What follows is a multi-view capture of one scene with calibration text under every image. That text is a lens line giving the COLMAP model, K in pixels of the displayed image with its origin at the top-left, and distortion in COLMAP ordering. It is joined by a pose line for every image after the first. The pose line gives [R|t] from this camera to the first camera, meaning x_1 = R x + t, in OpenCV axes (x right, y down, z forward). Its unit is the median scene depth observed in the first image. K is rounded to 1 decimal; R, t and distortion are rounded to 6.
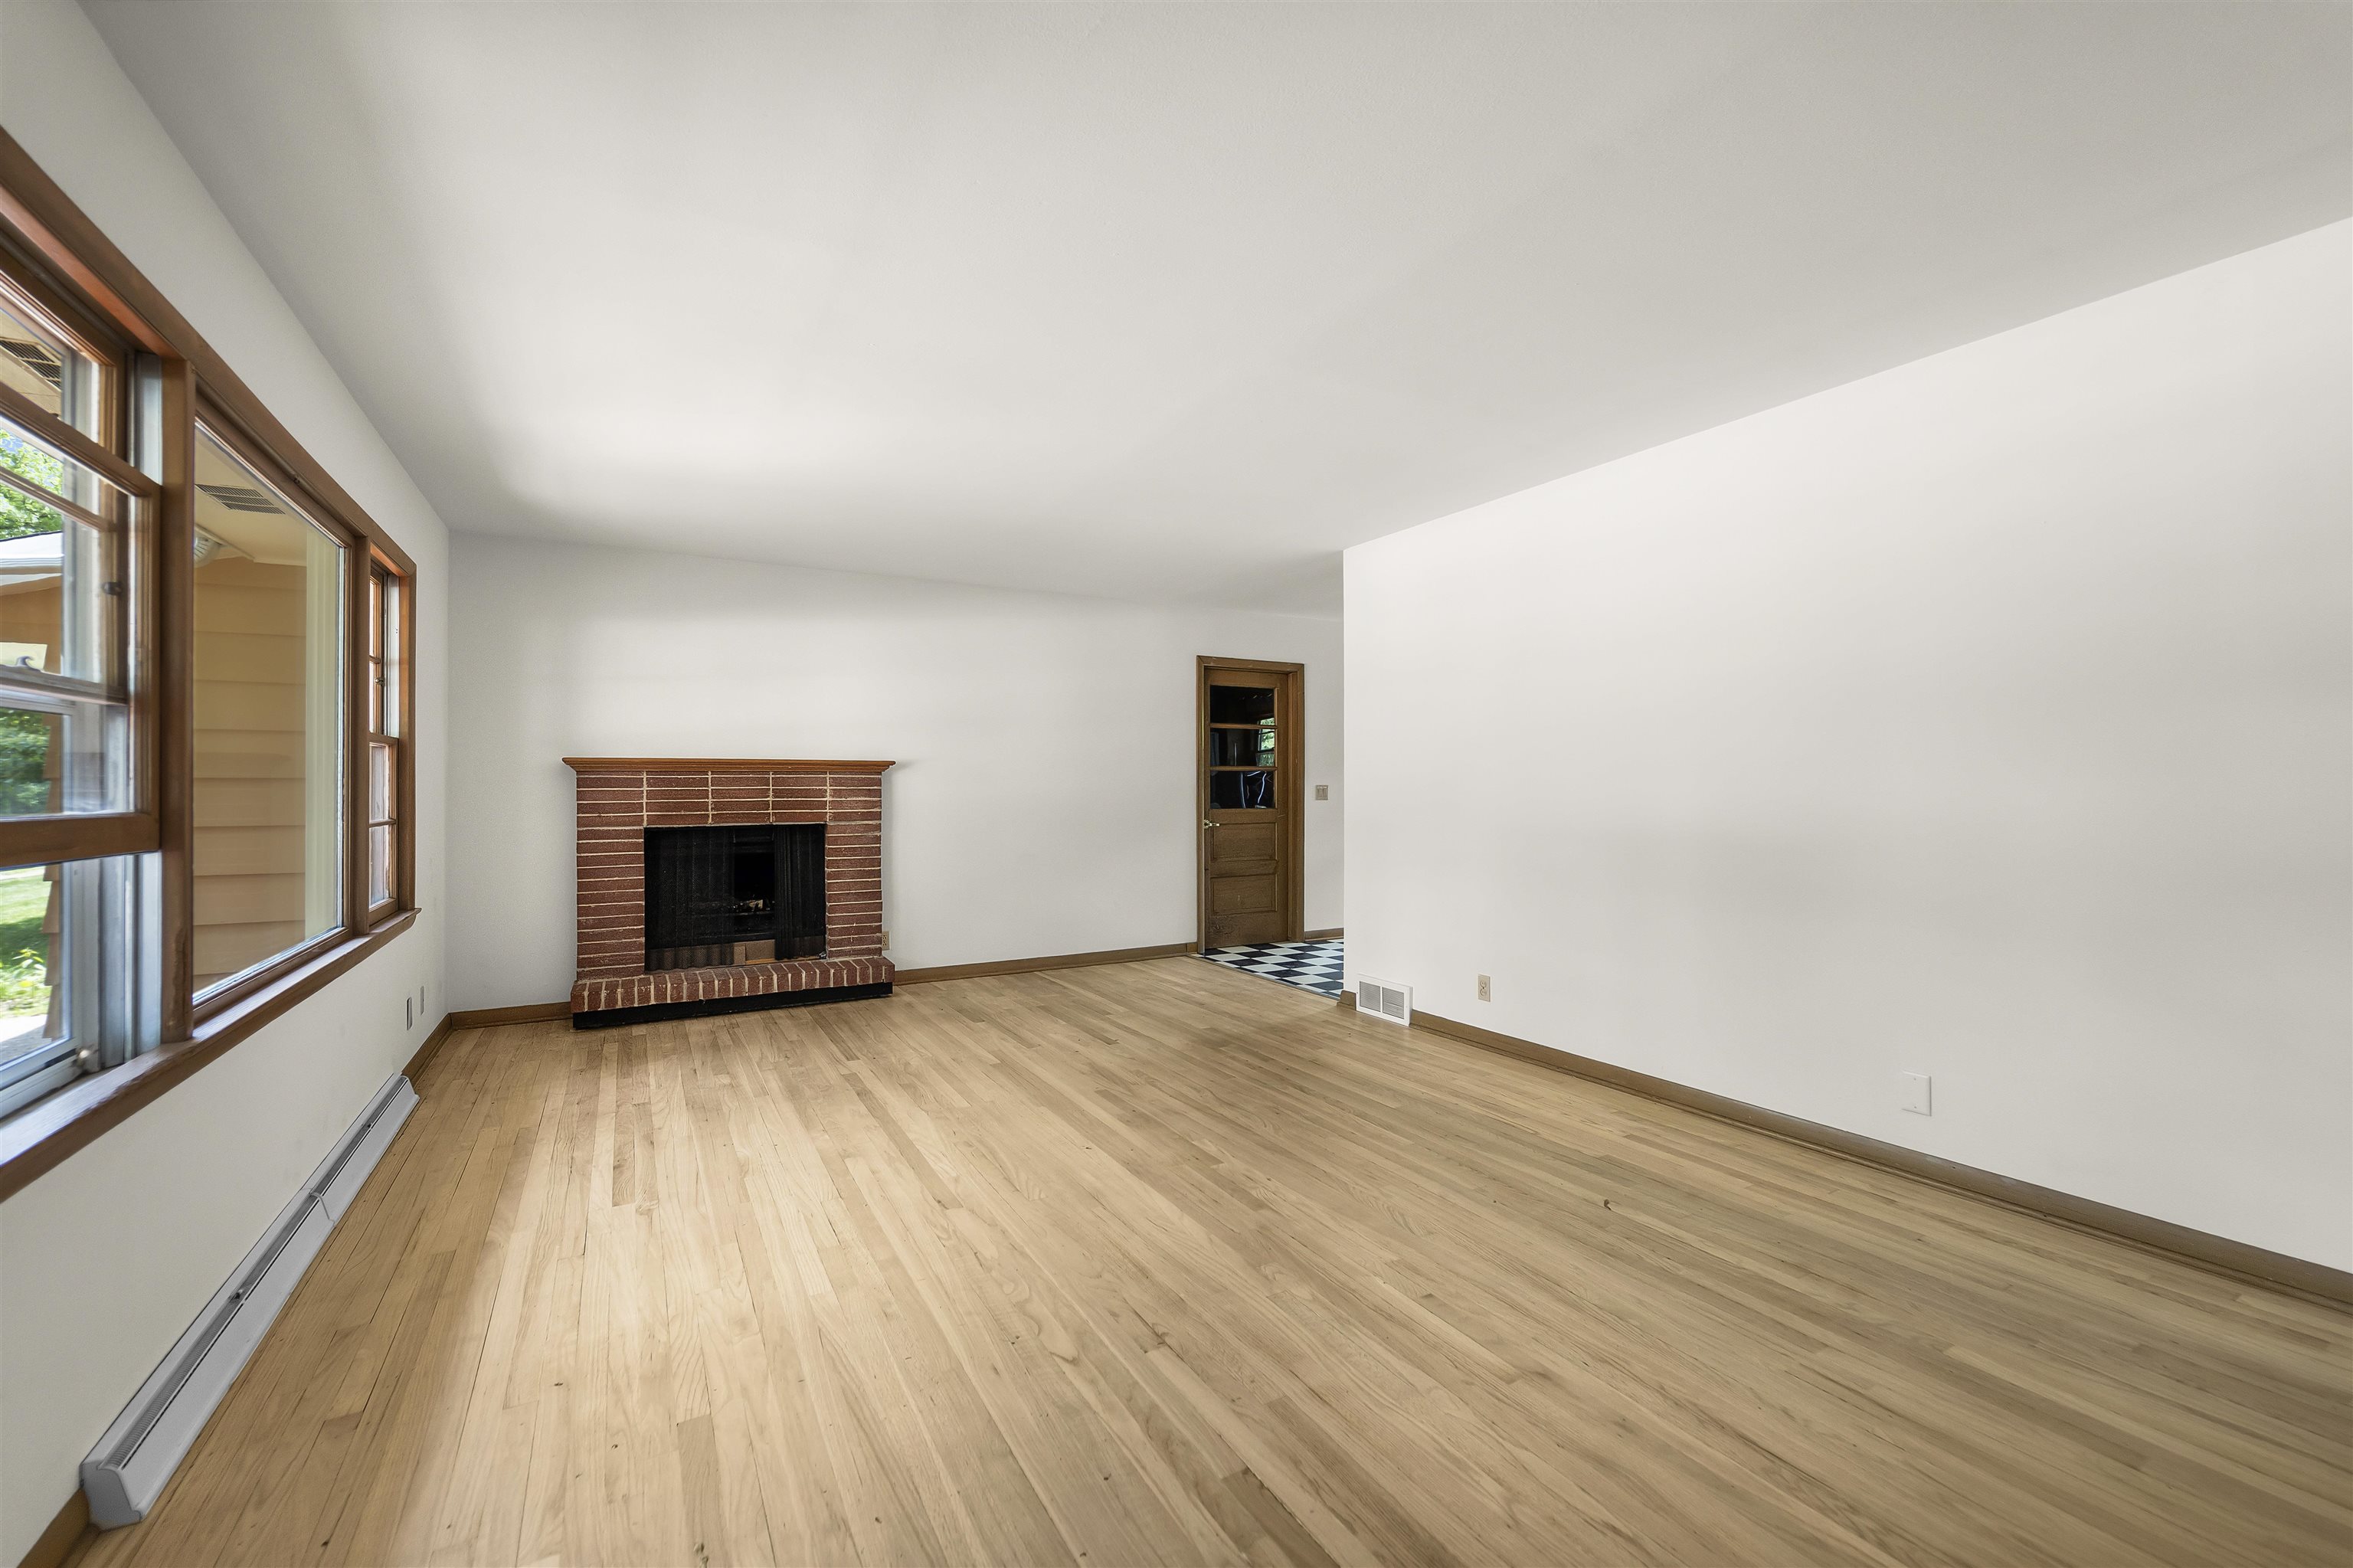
lens RADIAL K [[974.5, 0, 1177.1], [0, 974.5, 785.3], [0, 0, 1]] dist [0.003105, -0.002136]
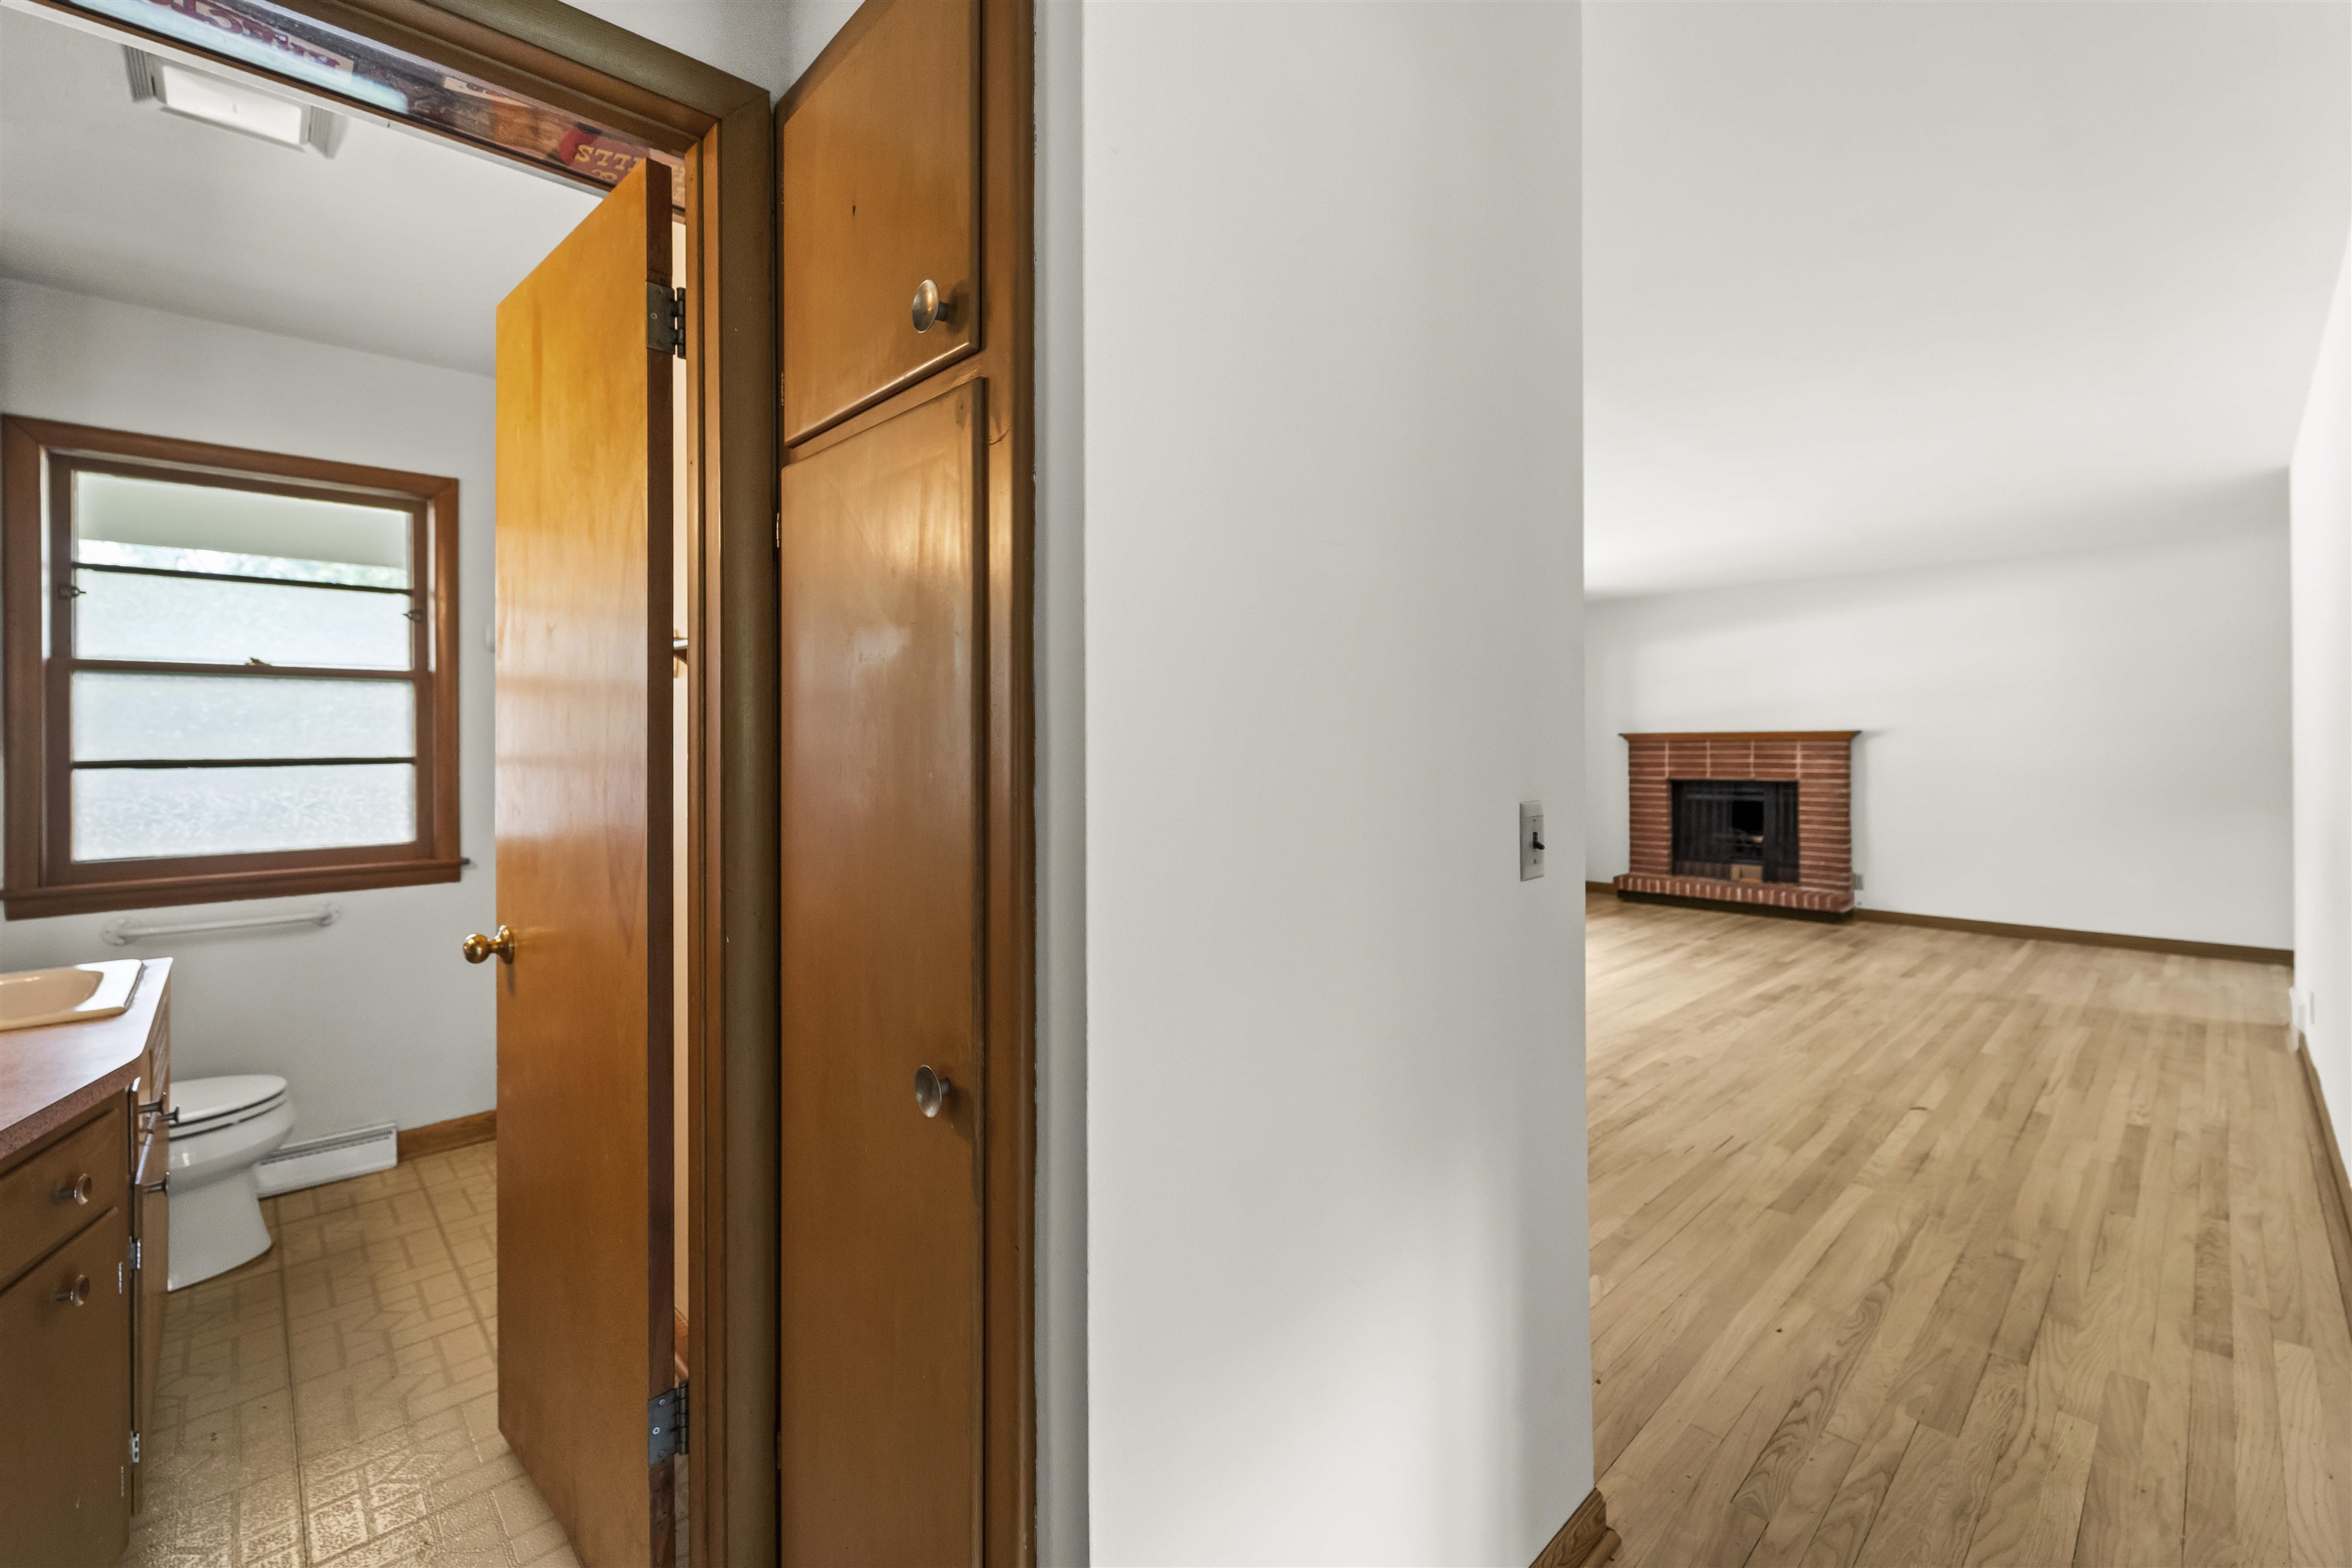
lens RADIAL K [[974.0, 0, 1209.0], [0, 974.0, 751.2], [0, 0, 1]] dist [0.003105, -0.002136]
pose [[0.258021, 0.005823, -0.966122, 0.761880], [0.003303, 0.999971, 0.006909, -0.012263], [0.966134, -0.004974, 0.257994, -0.085308]]
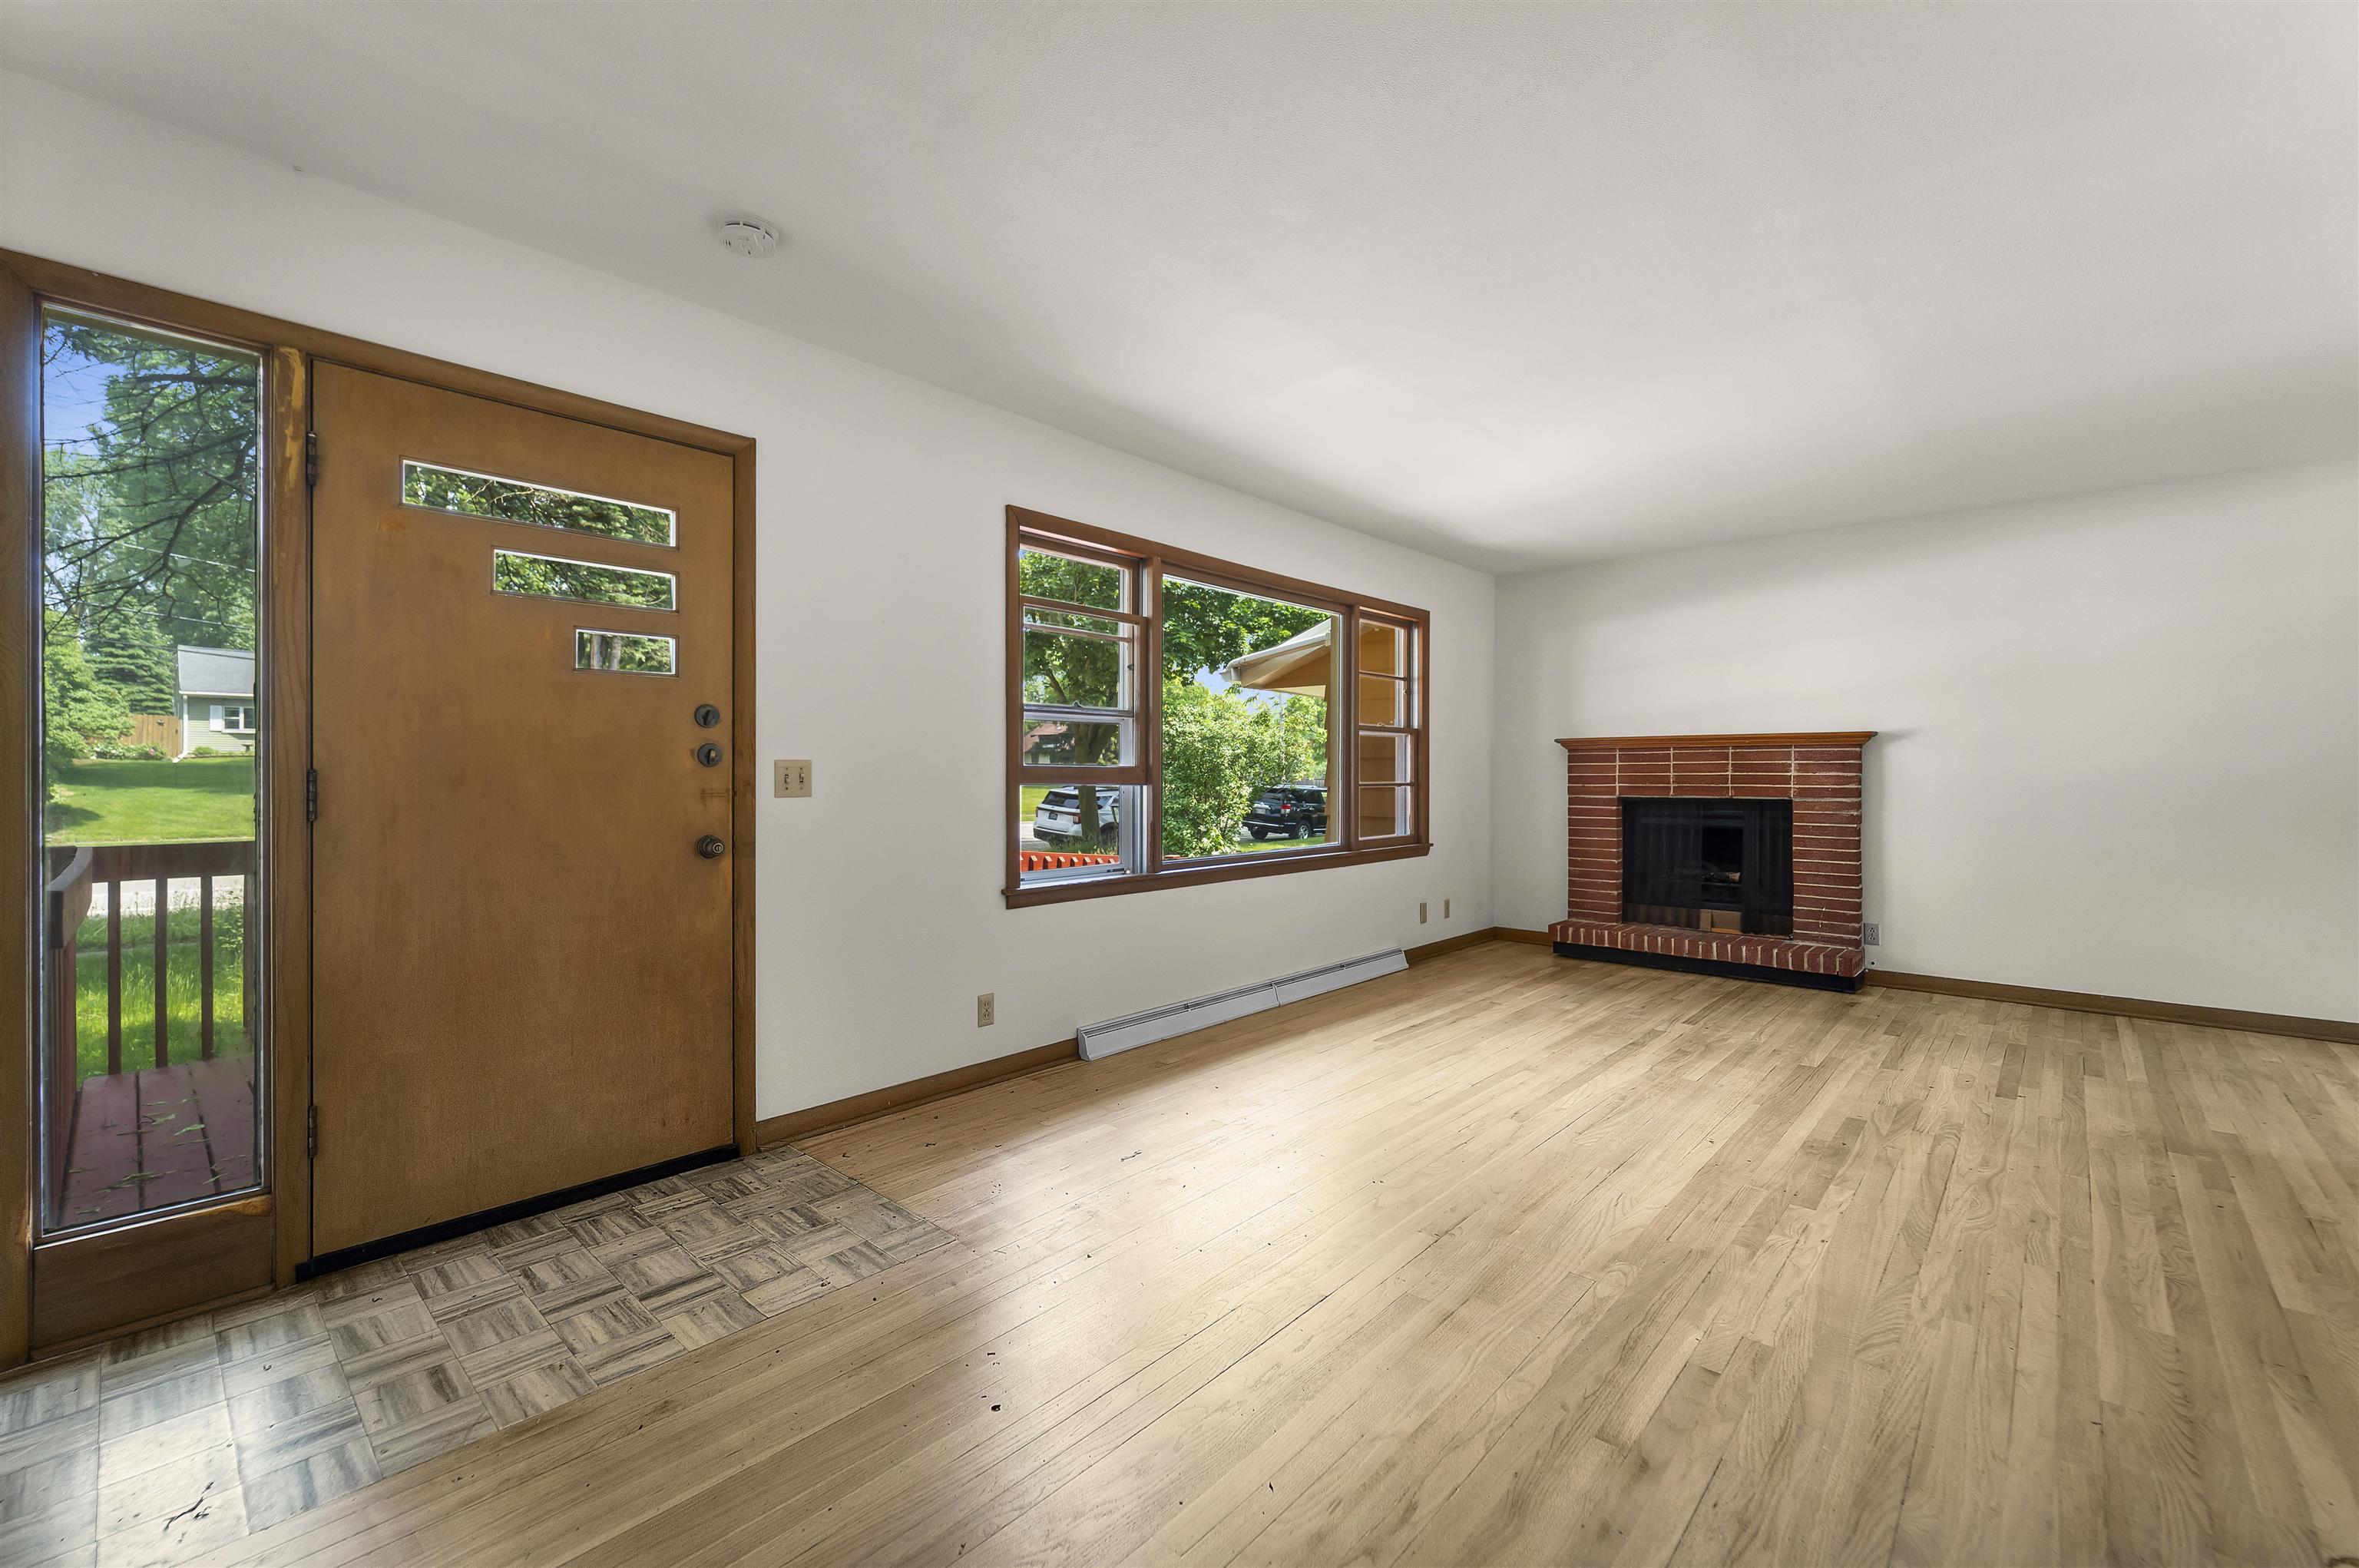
lens RADIAL K [[961.7, 0, 1194.7], [0, 961.7, 777.5], [0, 0, 1]] dist [0.000728, -0.001623]
pose [[0.318871, 0.007508, -0.947768, 0.396253], [-0.001986, 0.999972, 0.007253, 0.013266], [0.947796, -0.000430, 0.318877, 0.157333]]
